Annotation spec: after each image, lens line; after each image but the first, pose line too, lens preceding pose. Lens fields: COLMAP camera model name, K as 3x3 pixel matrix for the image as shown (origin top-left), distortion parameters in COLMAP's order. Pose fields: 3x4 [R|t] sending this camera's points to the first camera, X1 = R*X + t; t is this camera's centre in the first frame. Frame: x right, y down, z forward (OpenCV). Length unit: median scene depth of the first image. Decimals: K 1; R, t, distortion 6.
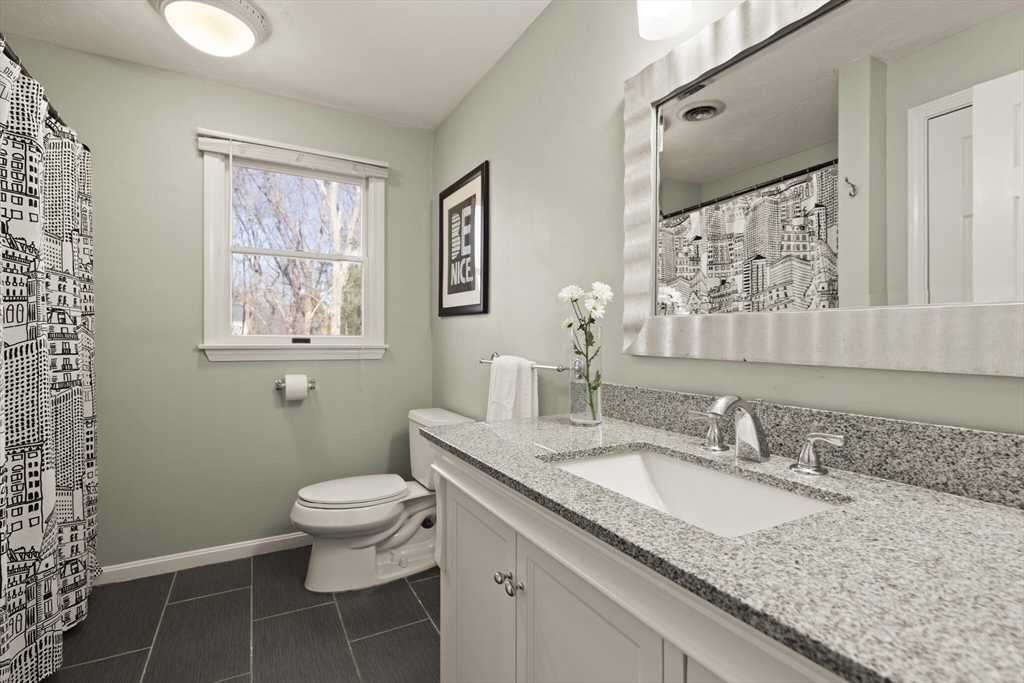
lens RADIAL K [[462.5, 0, 510.0], [0, 462.5, 343.0], [0, 0, 1]] dist [0.007727, -0.002650]
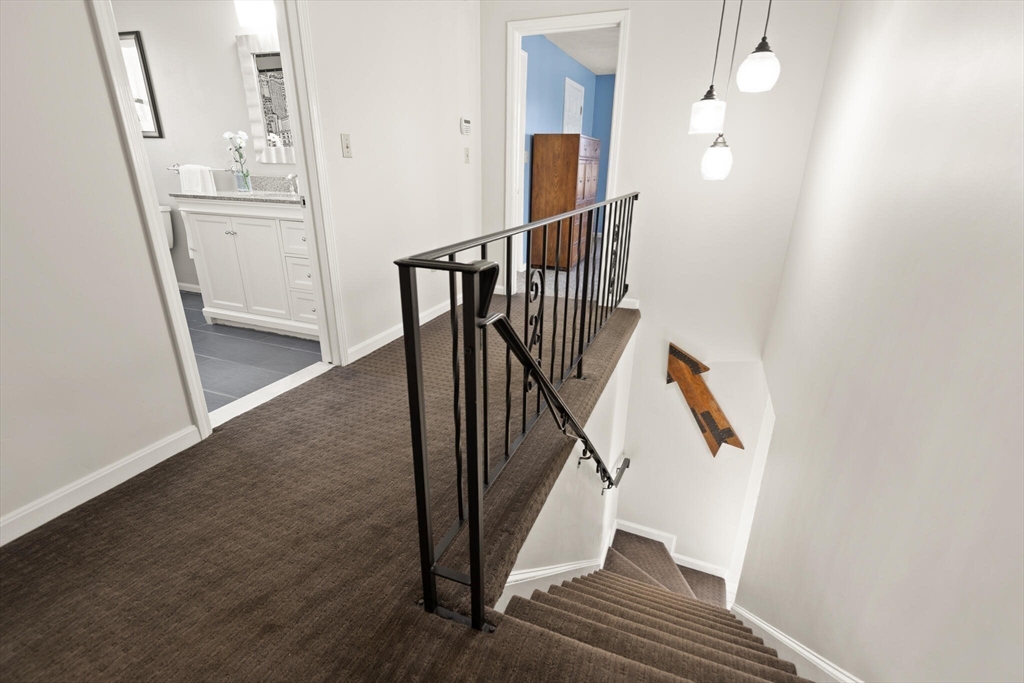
lens RADIAL K [[462.5, 0, 512.5], [0, 462.5, 335.7], [0, 0, 1]] dist [0.007727, -0.002650]
pose [[0.749679, -0.214236, 0.626166, -0.506486], [-0.009583, 0.942541, 0.333954, 0.057270], [-0.661732, -0.256359, 0.704550, -1.987371]]
